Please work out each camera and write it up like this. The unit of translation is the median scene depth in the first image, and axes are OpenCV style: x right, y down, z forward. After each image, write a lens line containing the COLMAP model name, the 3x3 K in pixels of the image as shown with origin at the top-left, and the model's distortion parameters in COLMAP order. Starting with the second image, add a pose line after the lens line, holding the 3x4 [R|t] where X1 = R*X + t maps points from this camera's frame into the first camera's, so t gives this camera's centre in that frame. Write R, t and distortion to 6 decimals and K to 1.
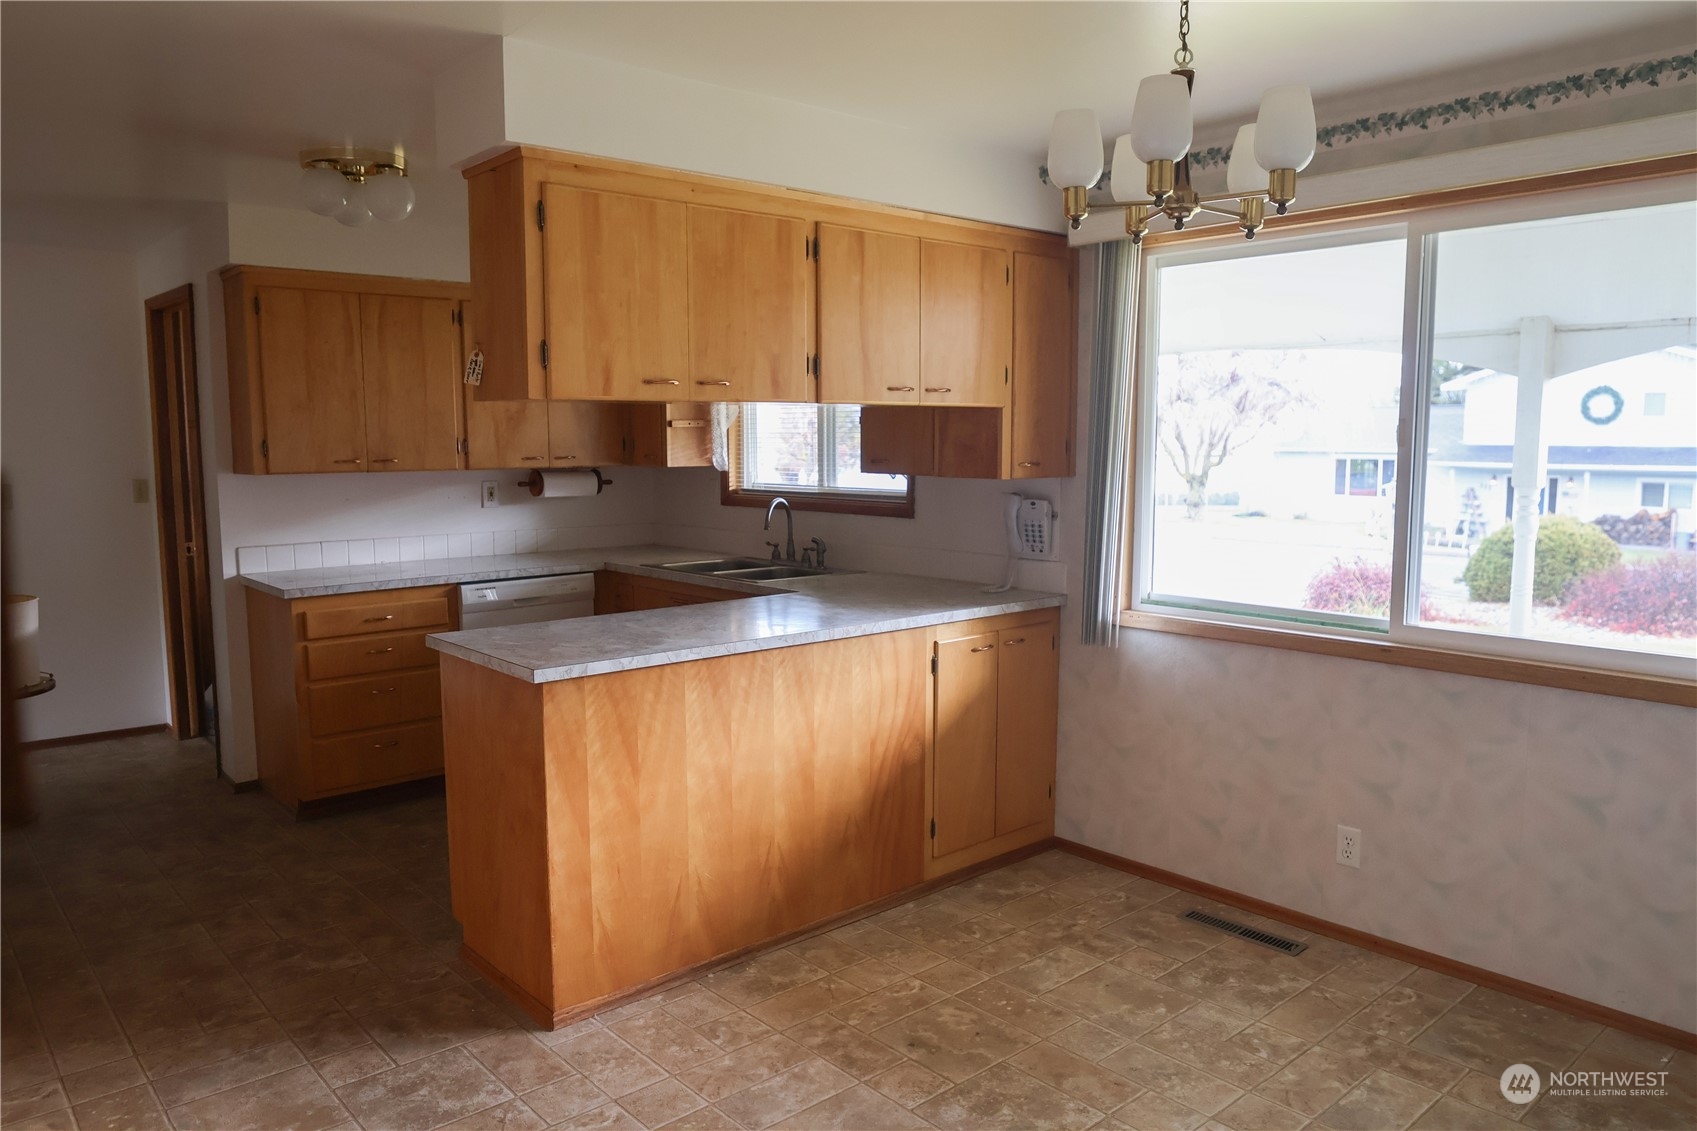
lens RADIAL K [[1174.3, 0, 855.1], [0, 1174.3, 573.3], [0, 0, 1]] dist [-0.054696, 0.026808]
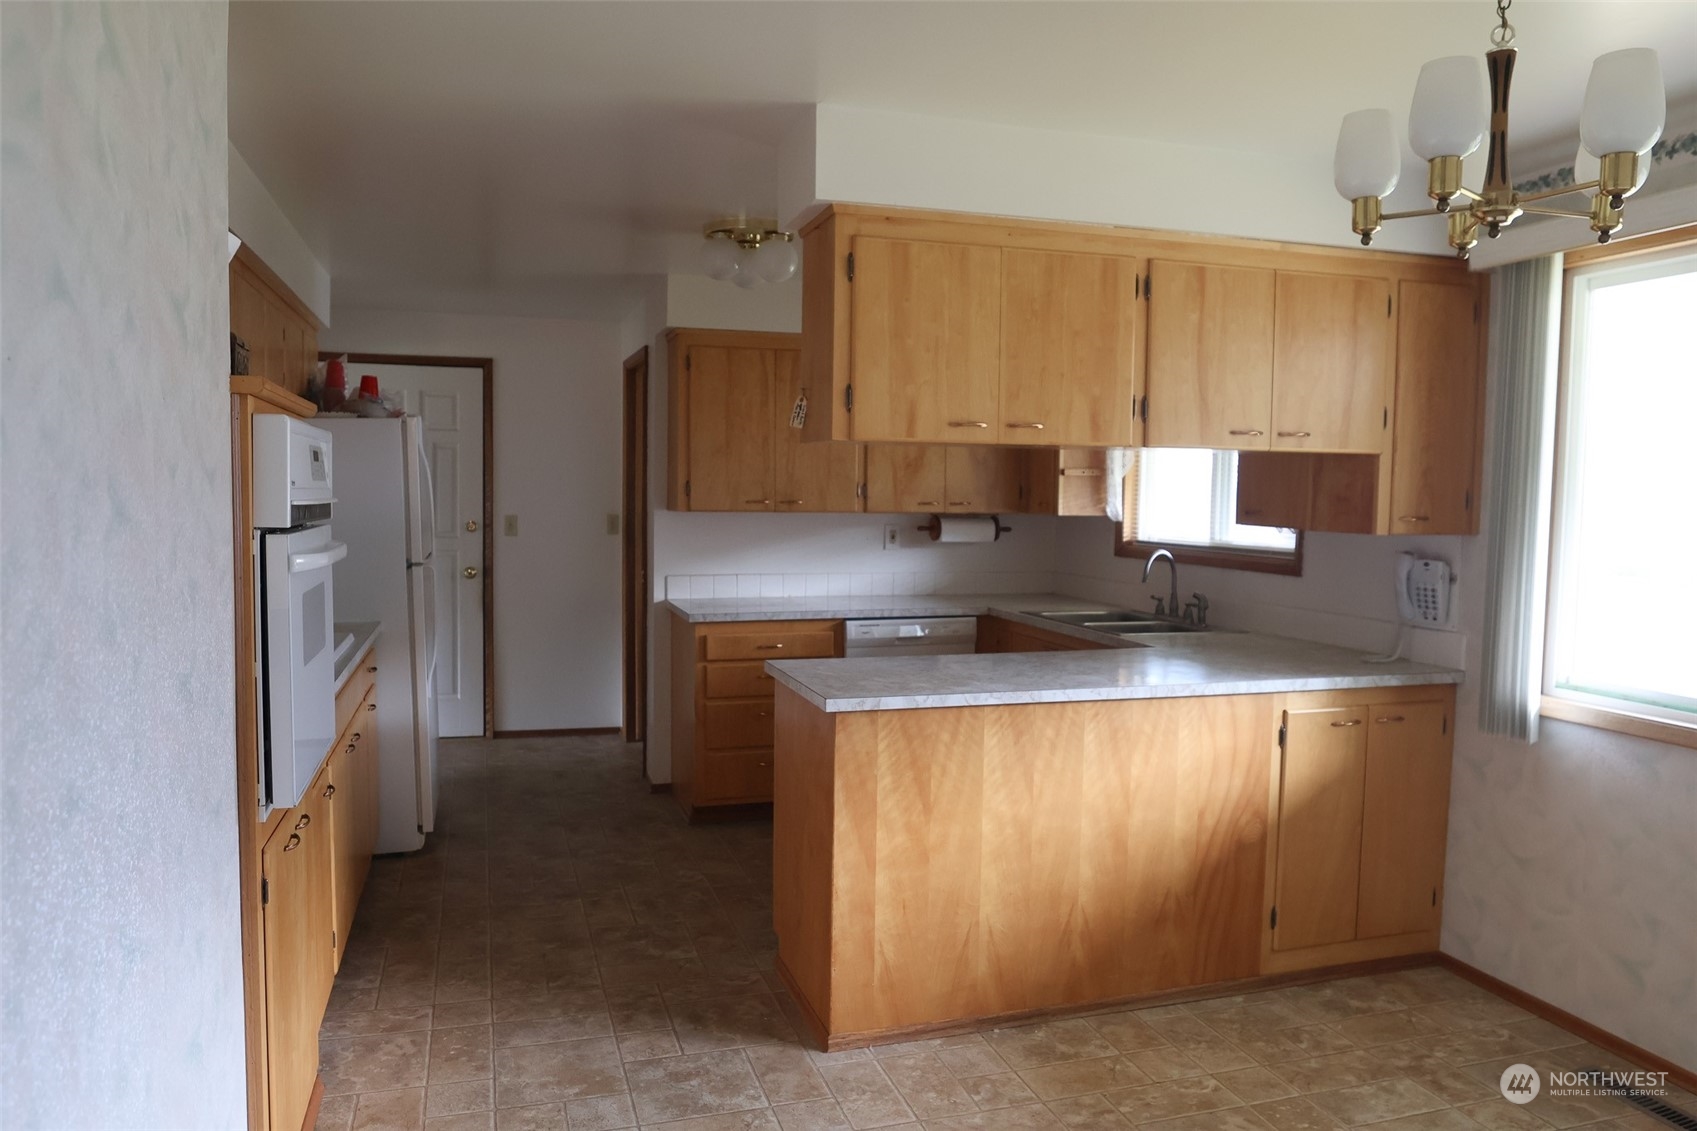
lens RADIAL K [[1174.3, 0, 843.9], [0, 1174.3, 571.0], [0, 0, 1]] dist [-0.054696, 0.026808]
pose [[0.910058, 0.042763, -0.412269, 0.129846], [-0.062693, 0.997421, -0.034933, 0.003608], [0.409712, 0.057637, 0.910392, 0.036544]]
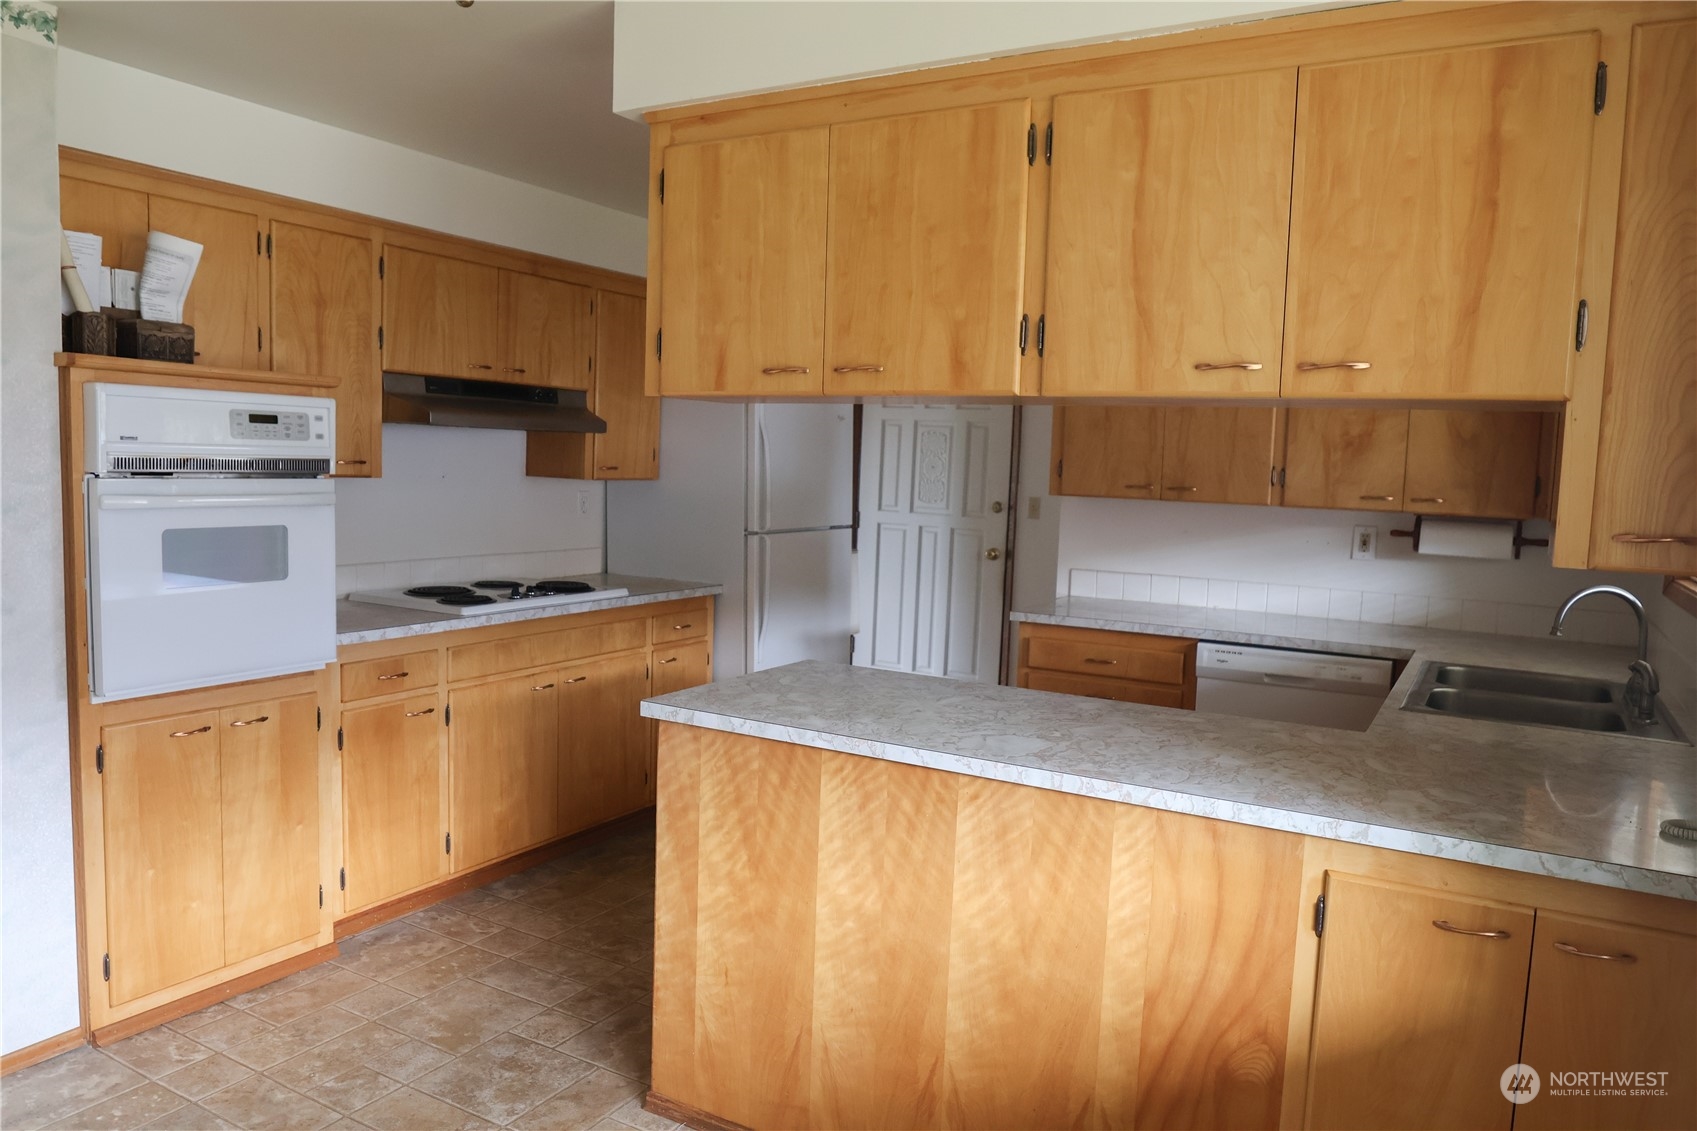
lens RADIAL K [[1174.3, 0, 852.3], [0, 1174.3, 573.2], [0, 0, 1]] dist [-0.054696, 0.026808]
pose [[0.321964, 0.105718, -0.940831, 0.472834], [-0.144957, 0.987533, 0.061360, -0.070785], [0.935589, 0.116624, 0.333275, 0.656959]]
